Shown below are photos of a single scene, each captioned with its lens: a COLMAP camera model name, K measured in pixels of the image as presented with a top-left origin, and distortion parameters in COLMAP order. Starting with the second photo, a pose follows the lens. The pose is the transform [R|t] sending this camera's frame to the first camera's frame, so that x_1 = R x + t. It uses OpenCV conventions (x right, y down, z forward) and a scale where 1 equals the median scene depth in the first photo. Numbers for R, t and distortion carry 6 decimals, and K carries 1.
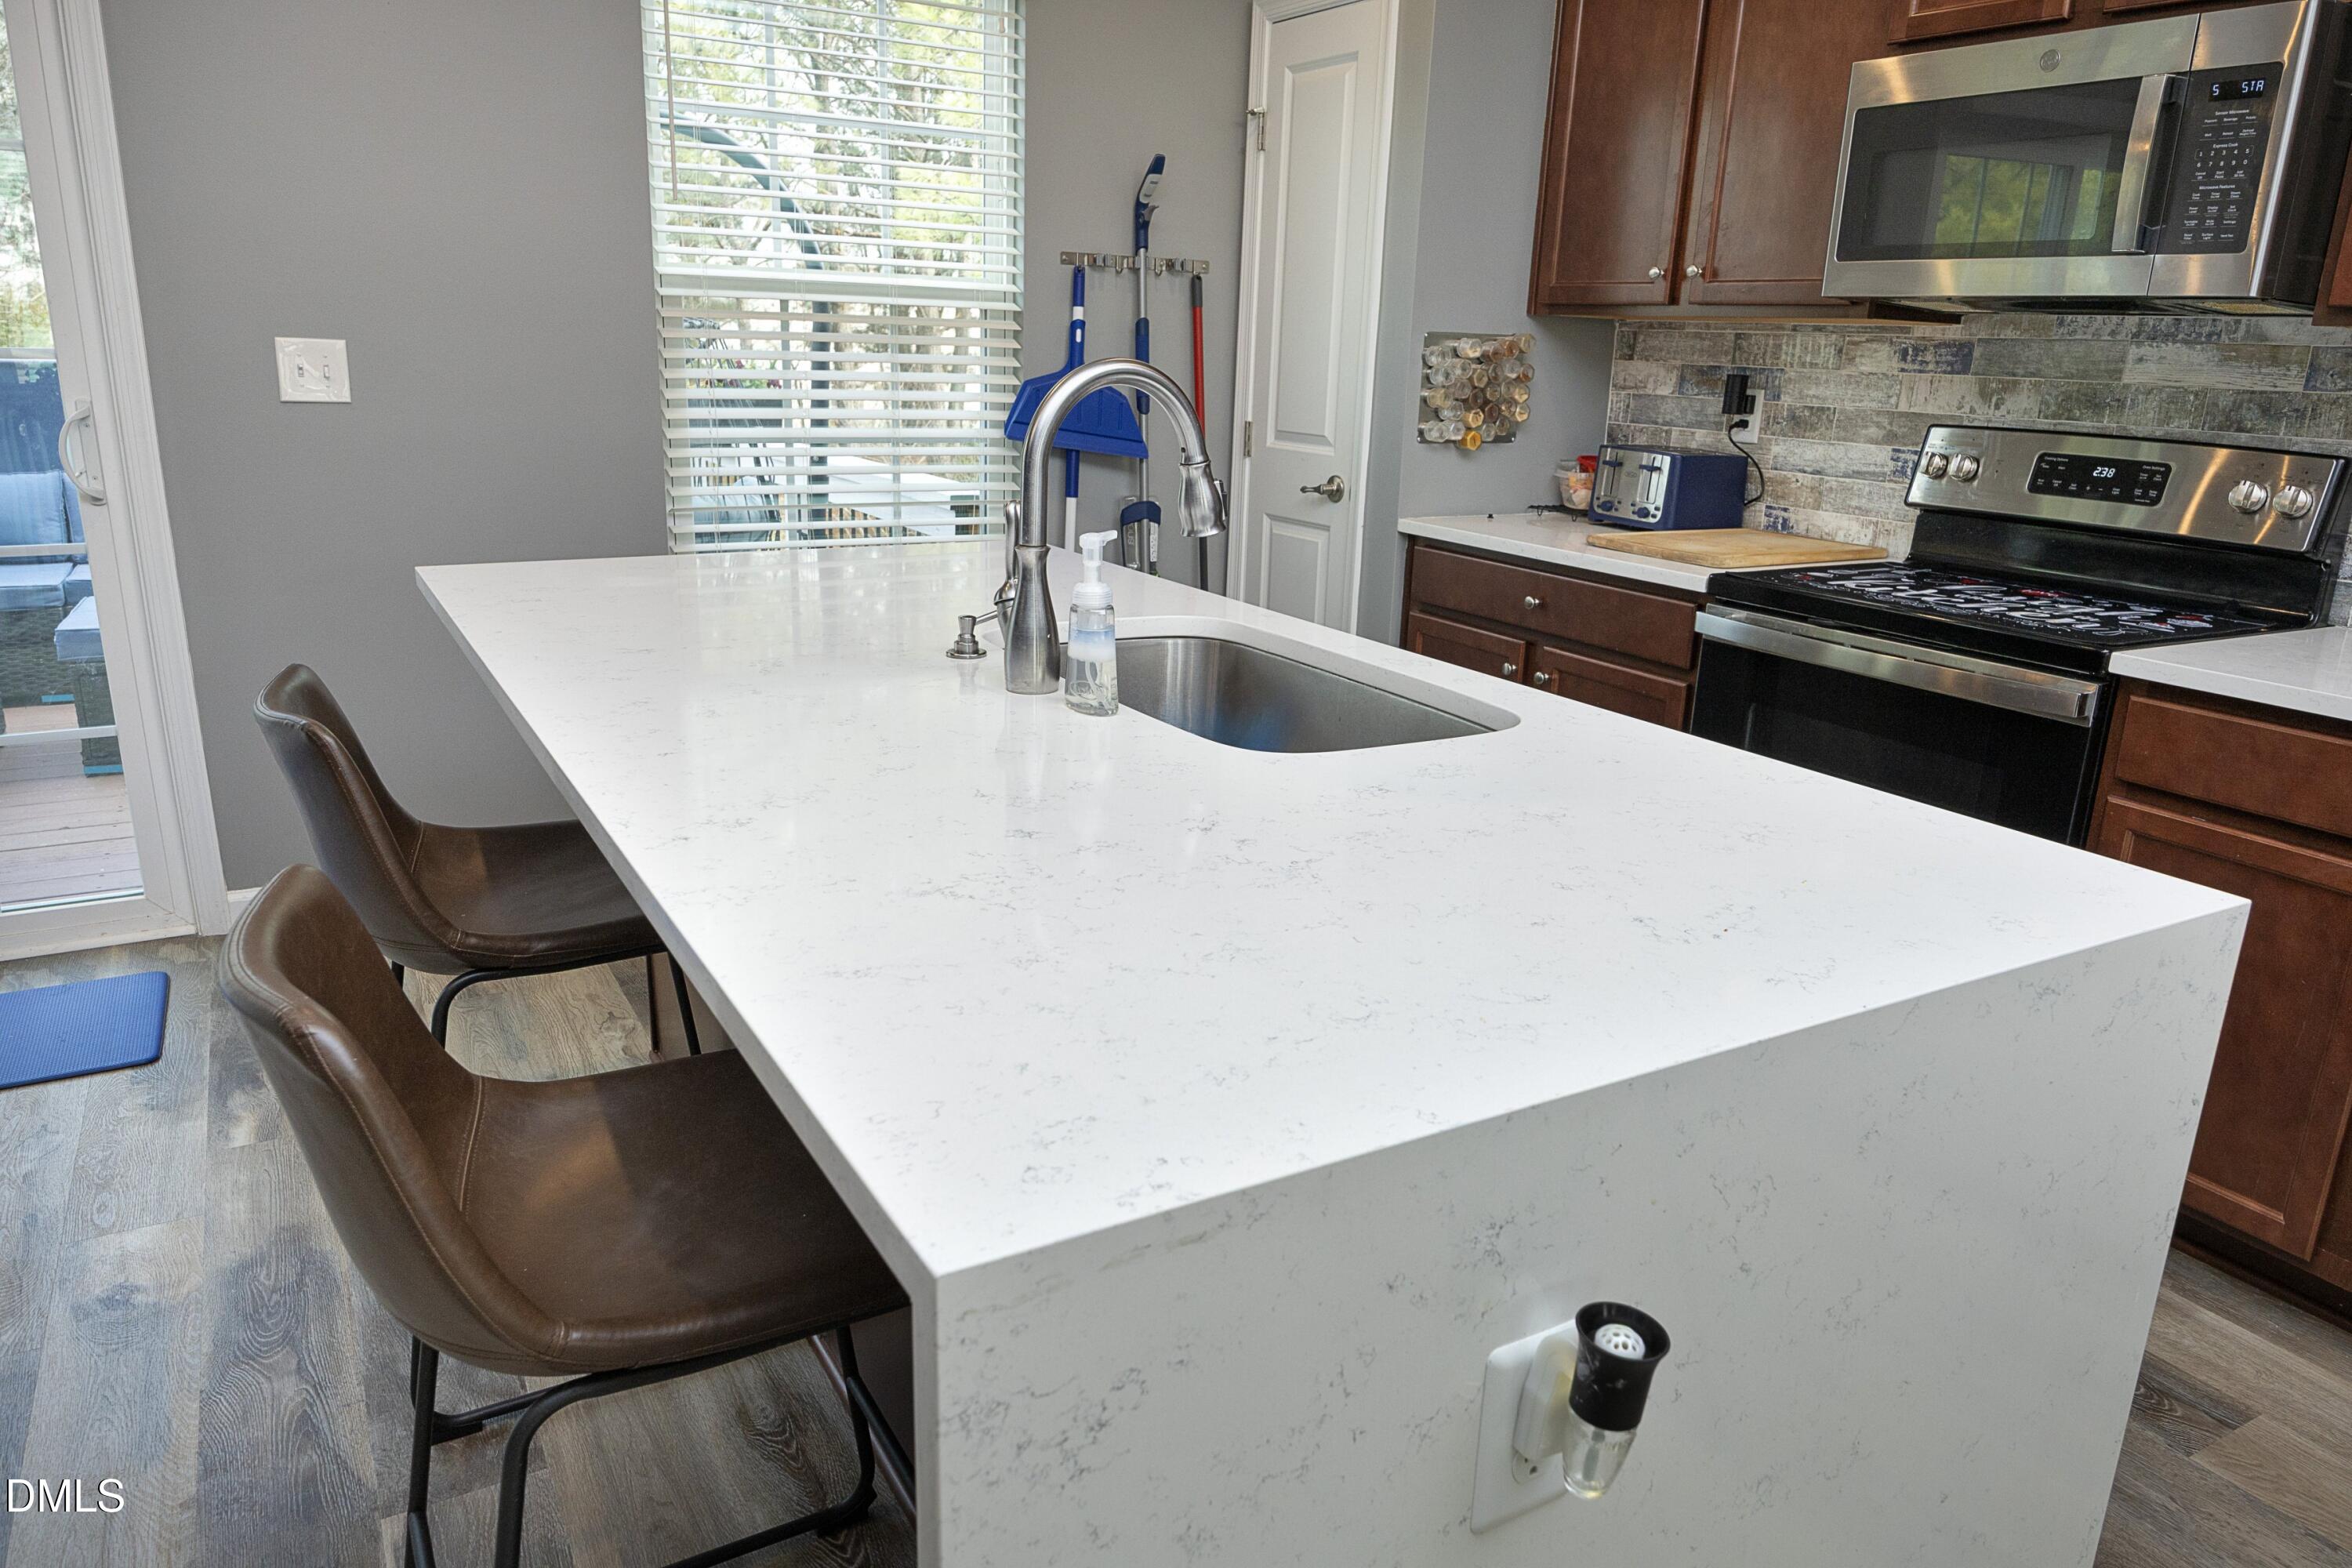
lens RADIAL K [[1507.2, 0, 1160.7], [0, 1507.2, 729.7], [0, 0, 1]] dist [-0.001751, 0.004062]
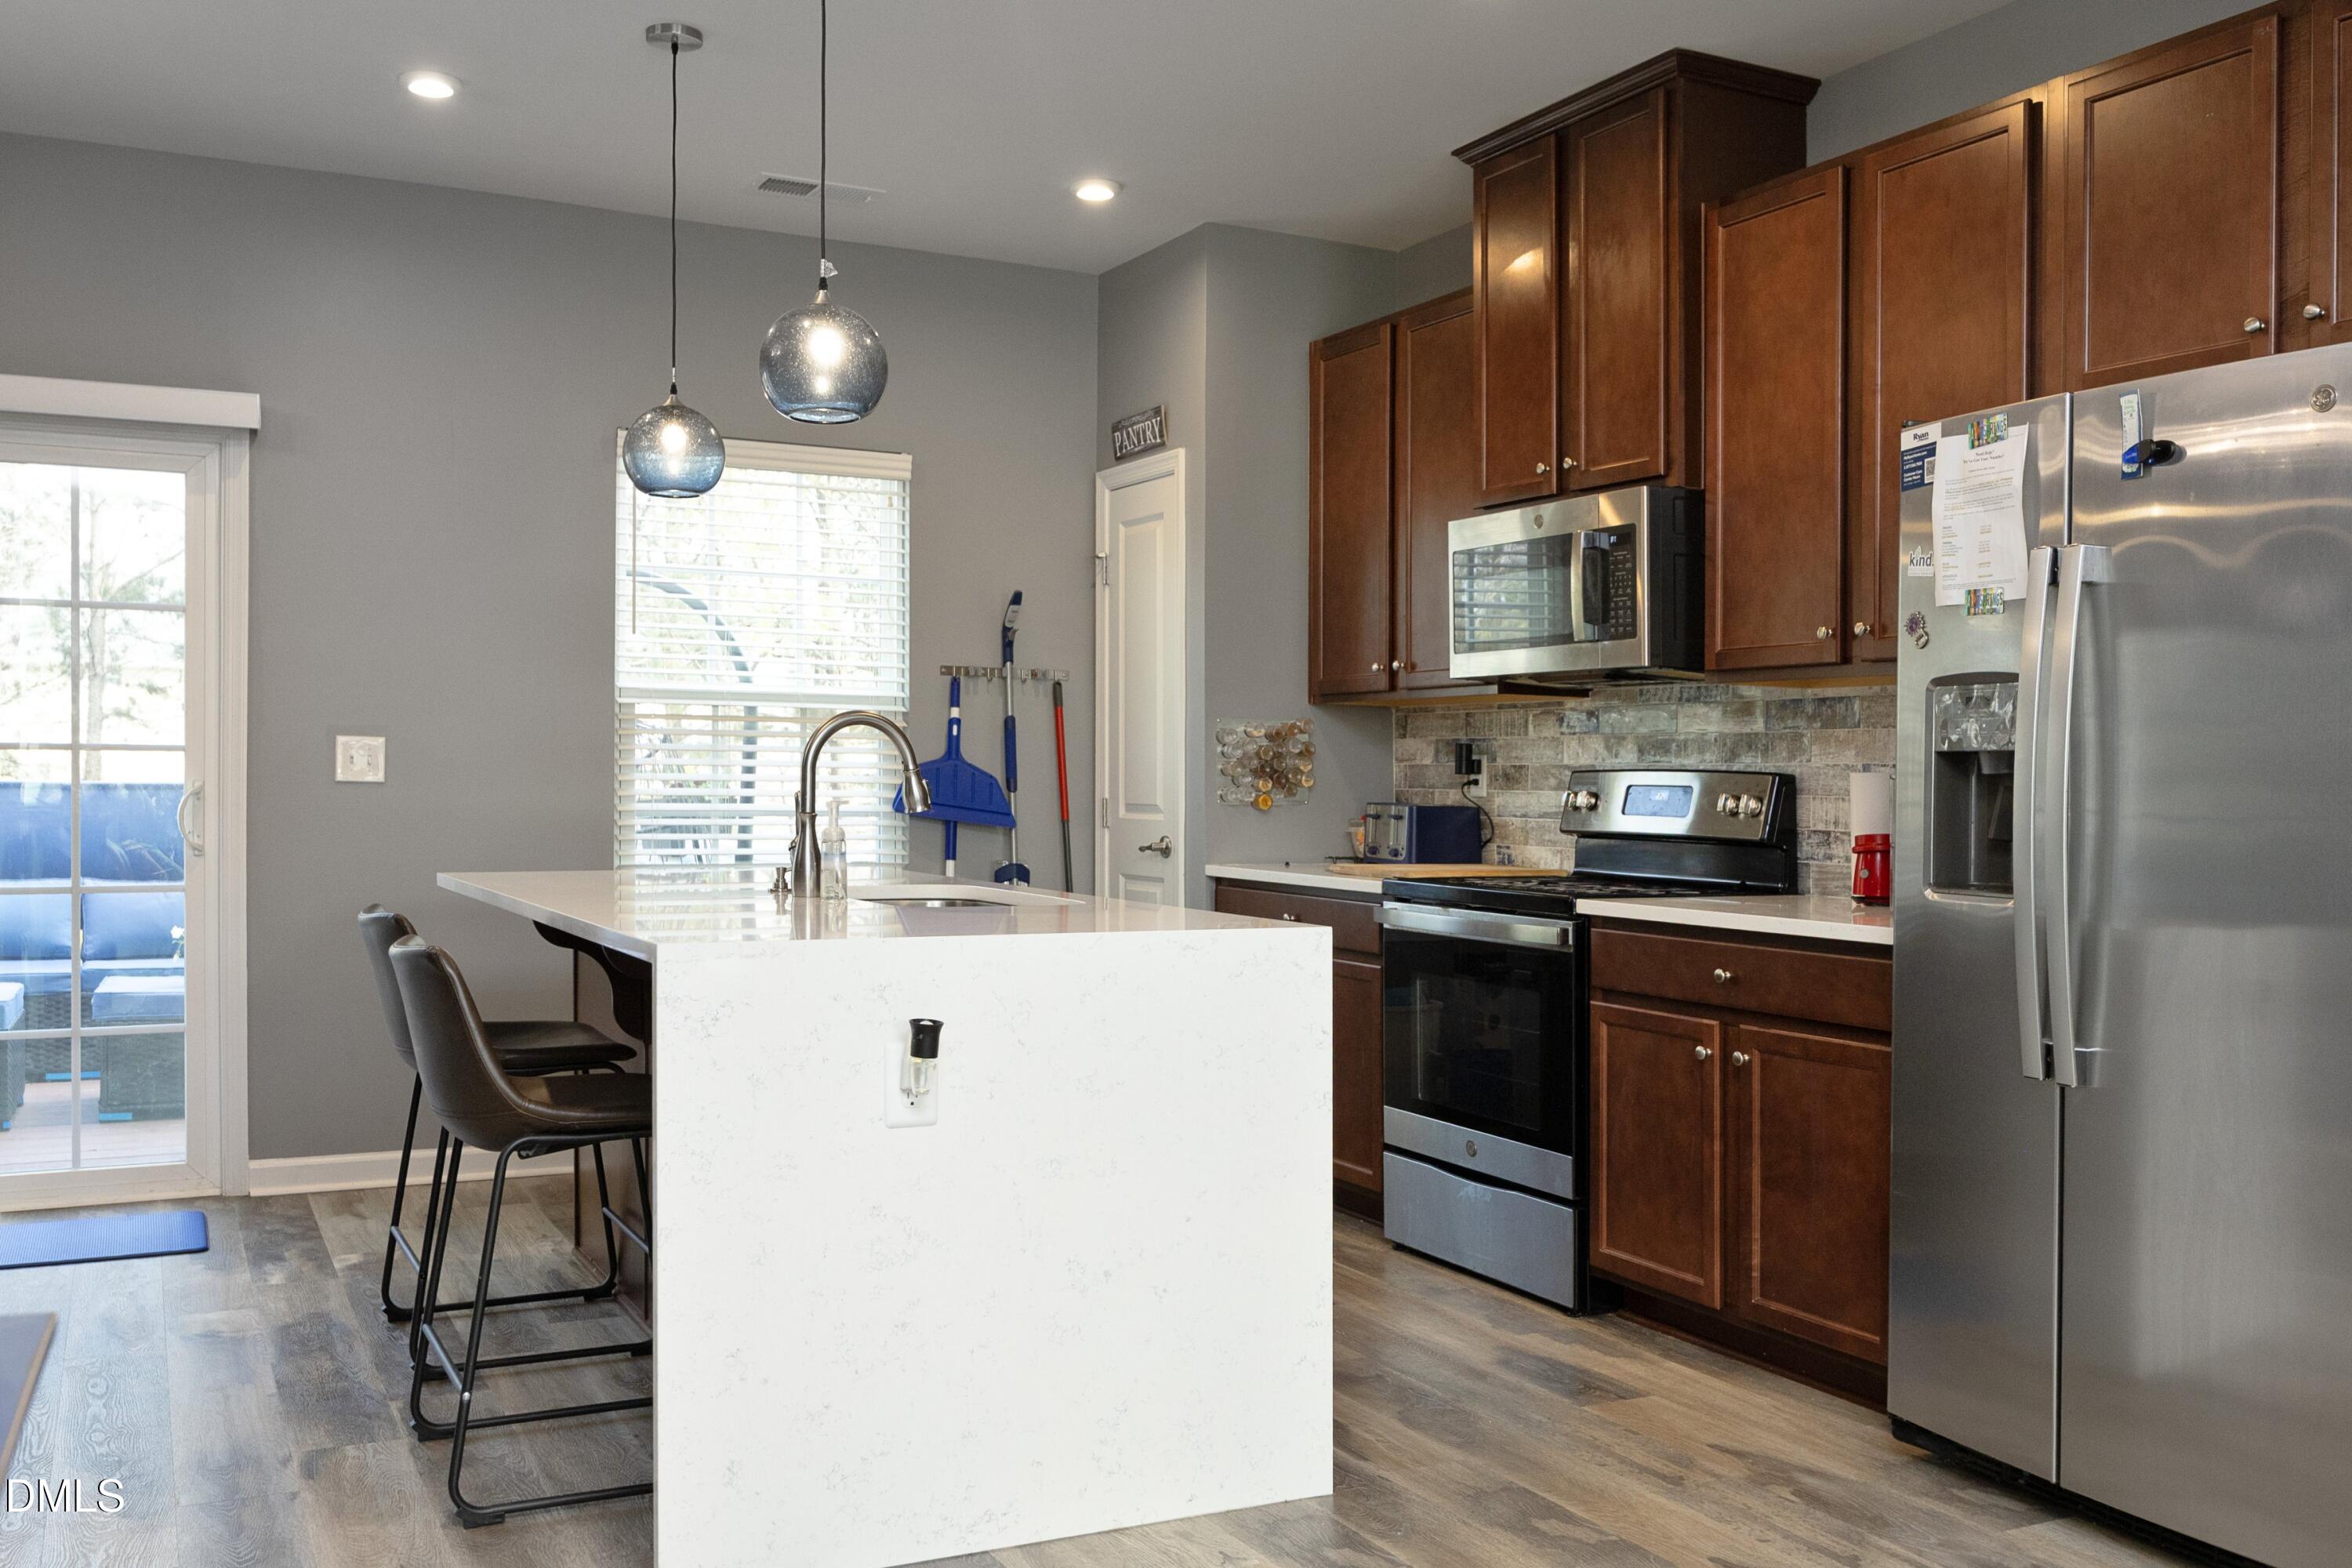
lens RADIAL K [[1921.2, 0, 1199.1], [0, 1921.2, 786.8], [0, 0, 1]] dist [0.010772, -0.000808]
pose [[0.999291, -0.022882, -0.029914, 0.212149], [0.014595, 0.967488, -0.252494, 0.204585], [0.034719, 0.251878, 0.967136, -0.560561]]
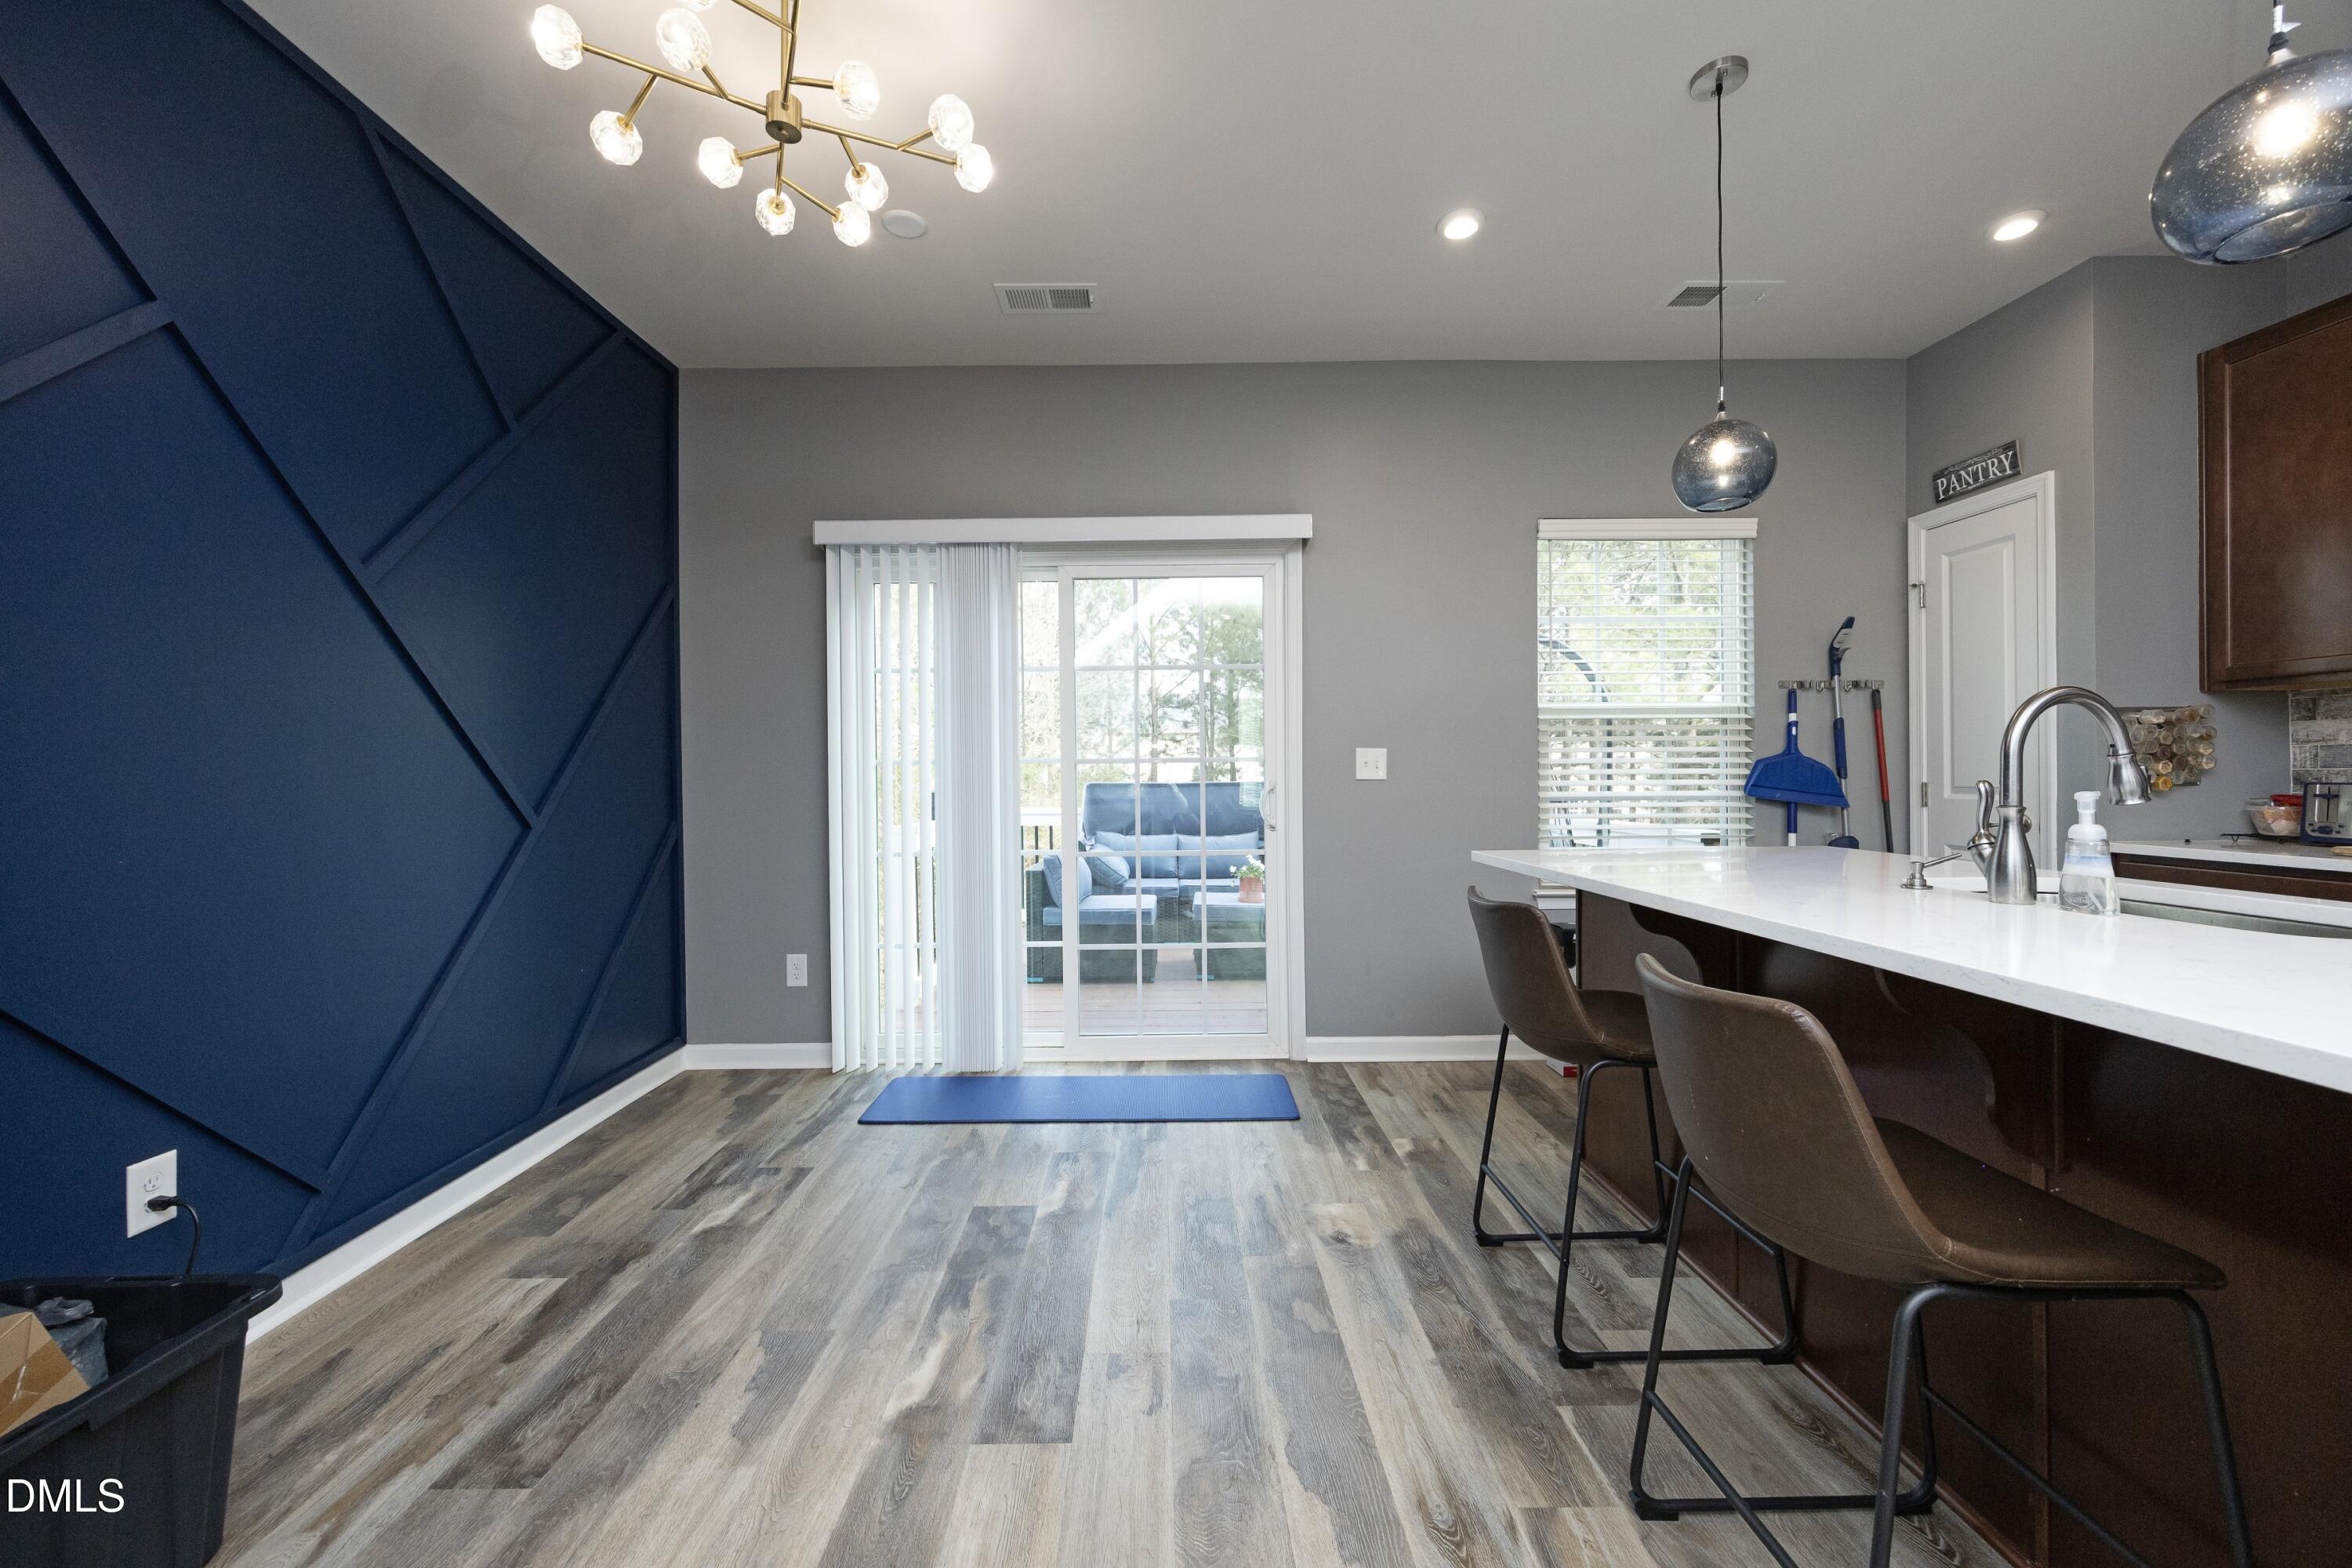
lens RADIAL K [[890.1, 0, 1198.3], [0, 890.1, 778.9], [0, 0, 1]] dist [0.002956, -0.000983]
pose [[0.881180, -0.041221, -0.470980, -0.184224], [-0.080493, 0.968567, -0.235369, 0.062482], [0.465878, 0.245314, 0.850164, -0.075829]]
